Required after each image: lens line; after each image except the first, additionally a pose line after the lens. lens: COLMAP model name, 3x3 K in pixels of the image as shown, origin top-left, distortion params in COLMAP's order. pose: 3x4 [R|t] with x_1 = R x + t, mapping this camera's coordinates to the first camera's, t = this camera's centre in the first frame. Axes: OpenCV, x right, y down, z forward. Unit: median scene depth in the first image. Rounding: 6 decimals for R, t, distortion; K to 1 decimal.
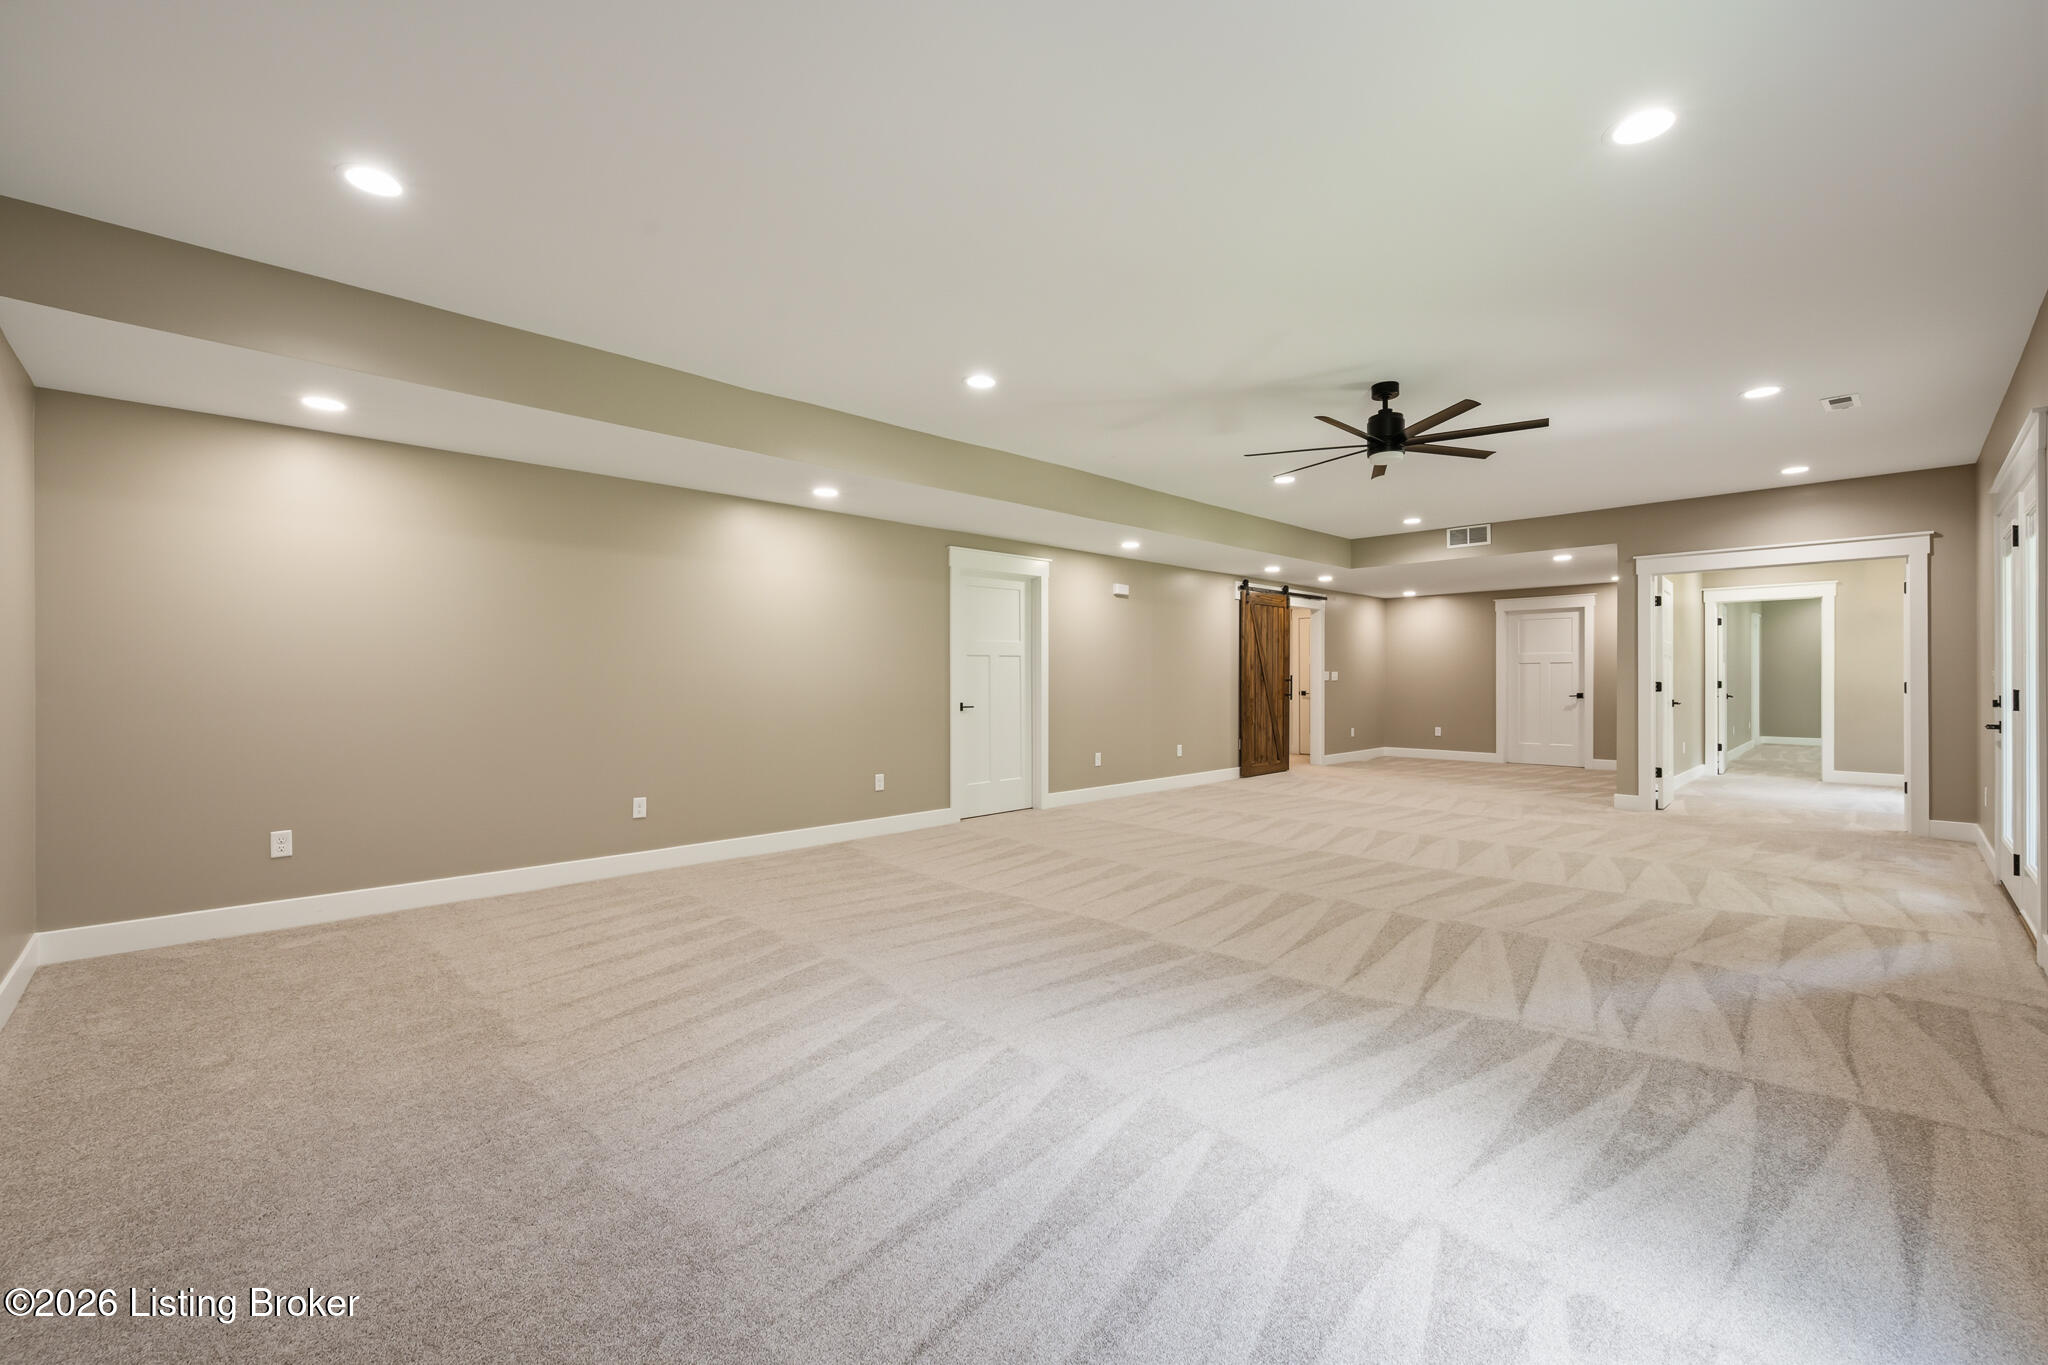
lens RADIAL K [[875.3, 0, 1002.4], [0, 875.3, 676.7], [0, 0, 1]] dist [-0.002964, 0.000098]
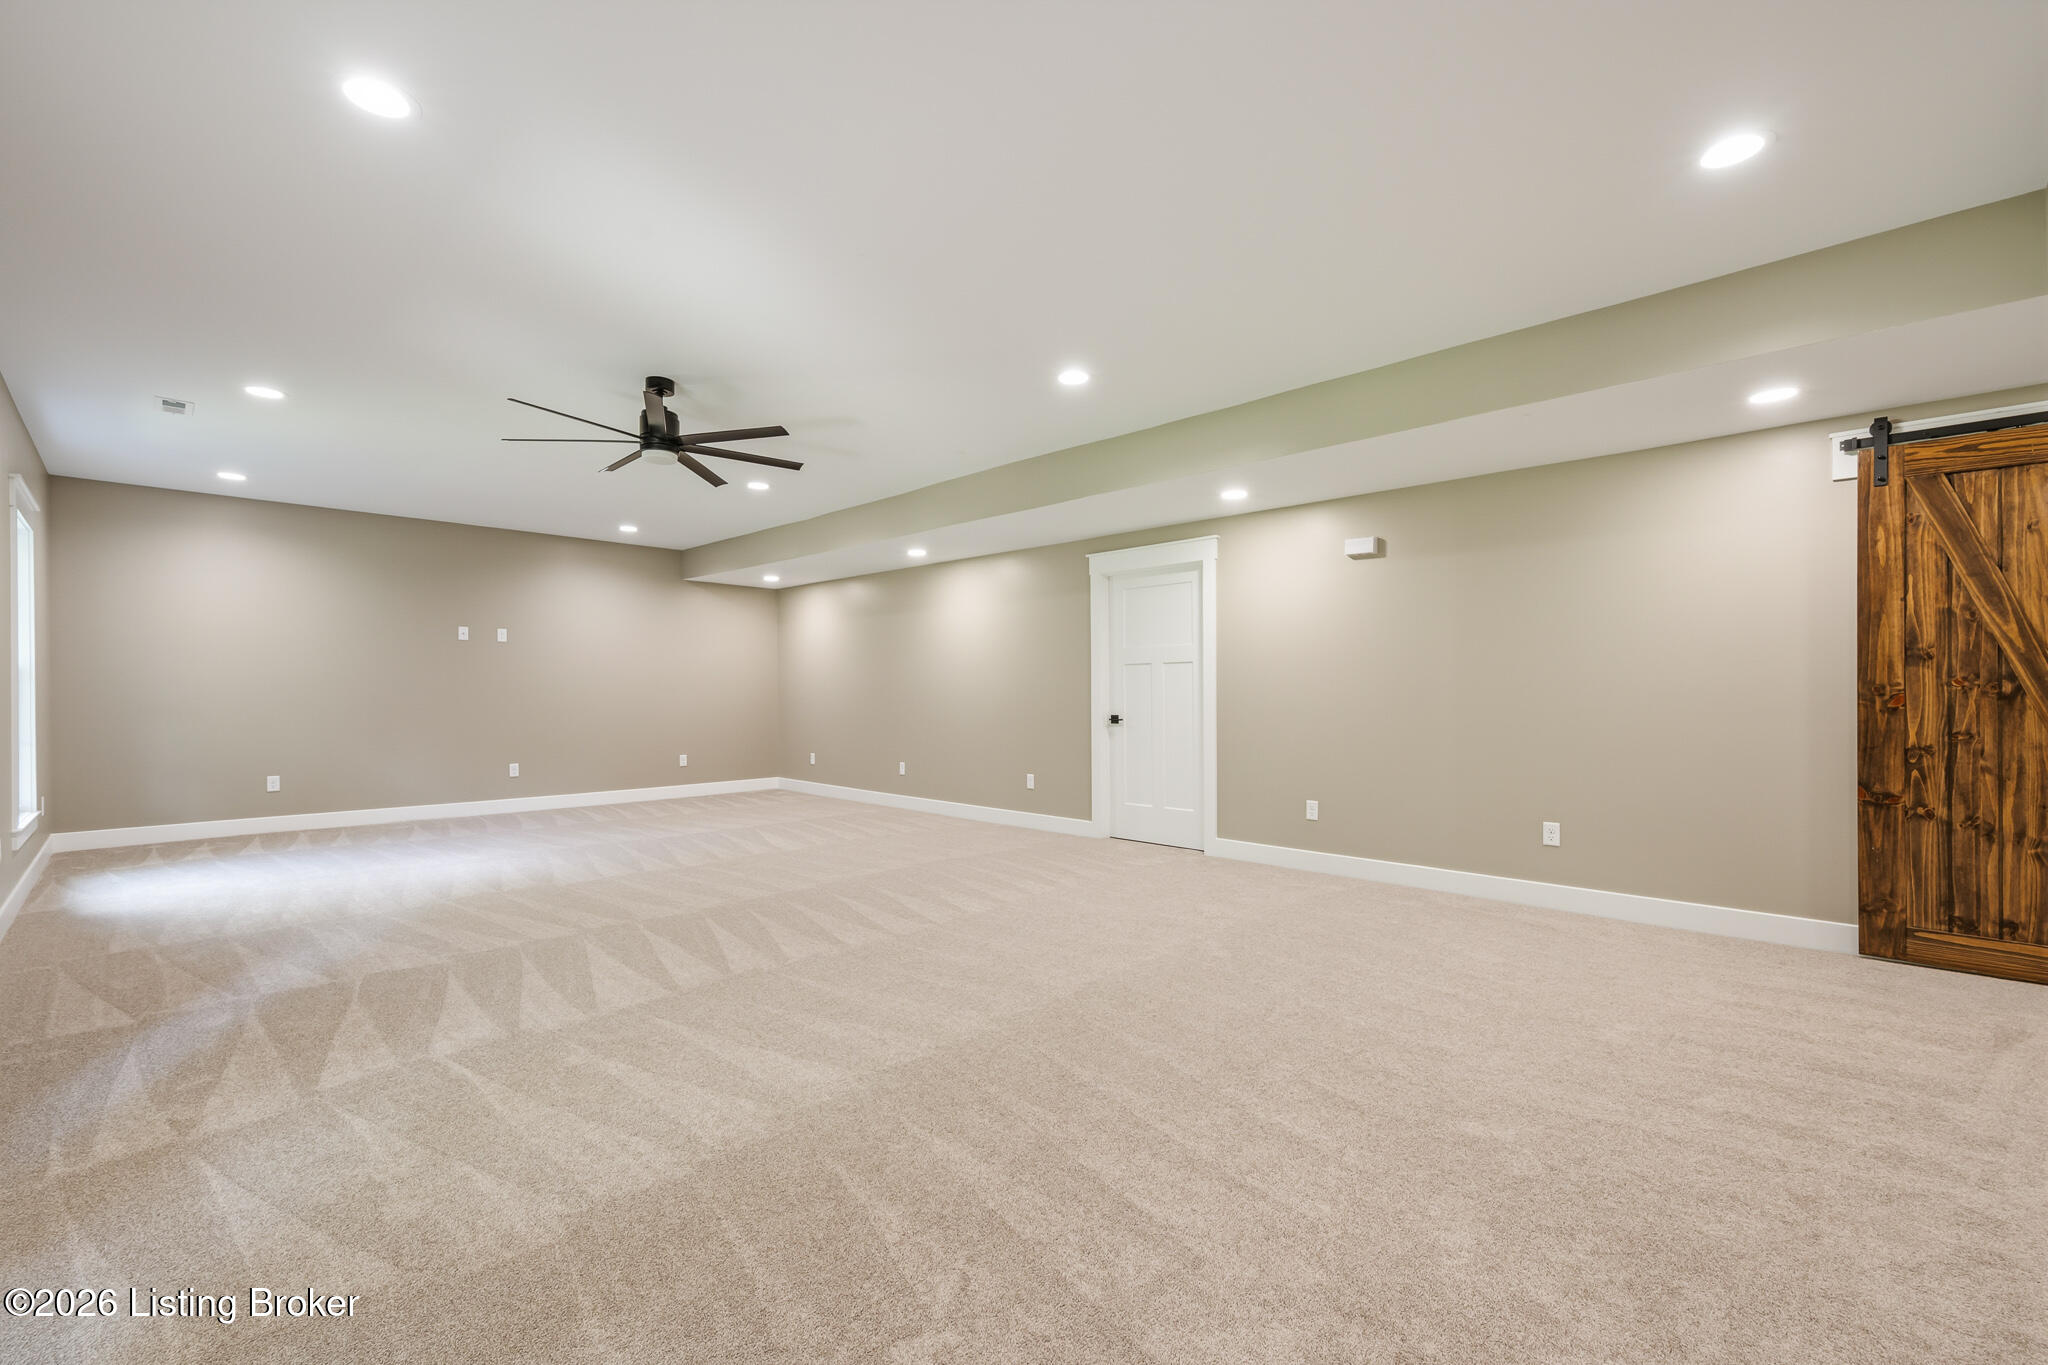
lens RADIAL K [[875.3, 0, 1008.7], [0, 875.3, 688.2], [0, 0, 1]] dist [-0.002964, 0.000098]
pose [[-0.006234, 0.000559, -0.999980, 0.757093], [0.004570, 0.999989, 0.000531, -0.000094], [0.999970, -0.004566, -0.006237, 0.749947]]
